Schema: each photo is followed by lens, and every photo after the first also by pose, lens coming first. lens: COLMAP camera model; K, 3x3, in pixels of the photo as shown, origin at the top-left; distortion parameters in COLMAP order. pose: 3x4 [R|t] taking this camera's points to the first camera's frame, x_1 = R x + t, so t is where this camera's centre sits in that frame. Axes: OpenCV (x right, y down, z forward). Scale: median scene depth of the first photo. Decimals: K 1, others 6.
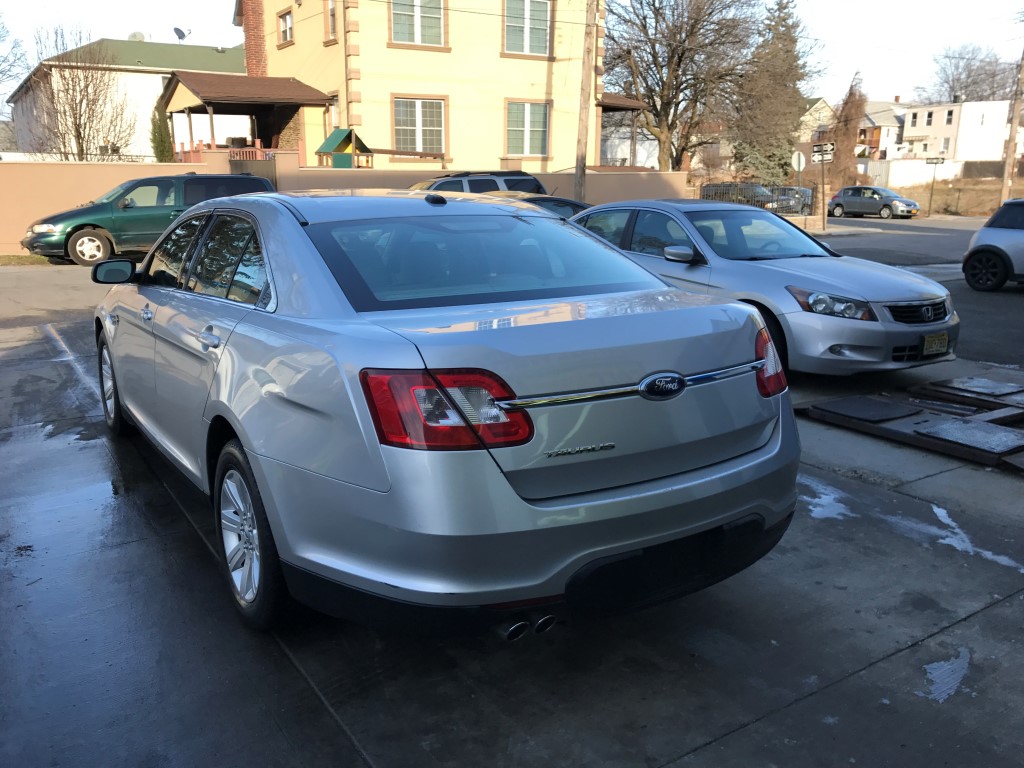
lens RADIAL K [[837.8, 0, 501.4], [0, 837.8, 384.5], [0, 0, 1]] dist [0.015261, -0.010499]
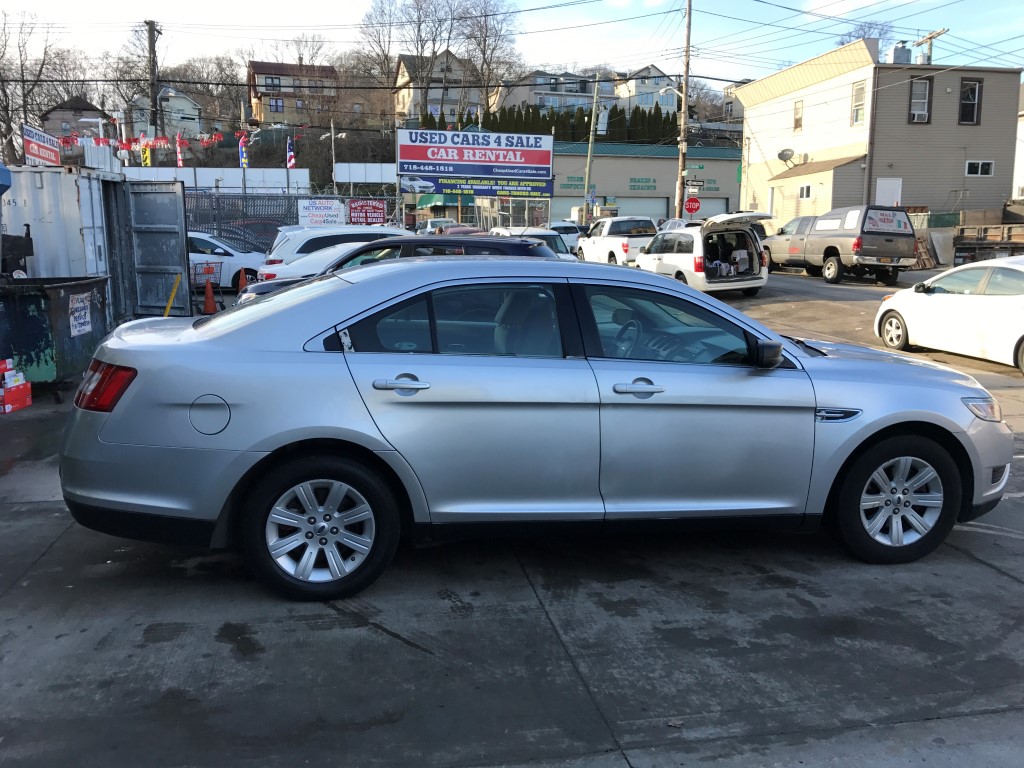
lens RADIAL K [[837.8, 0, 500.8], [0, 837.8, 384.6], [0, 0, 1]] dist [0.015261, -0.010499]
pose [[-0.372039, 0.154336, -0.915296, 0.133092], [-0.220350, 0.943207, 0.248607, -0.051350], [0.901683, 0.294177, -0.316902, 0.208218]]
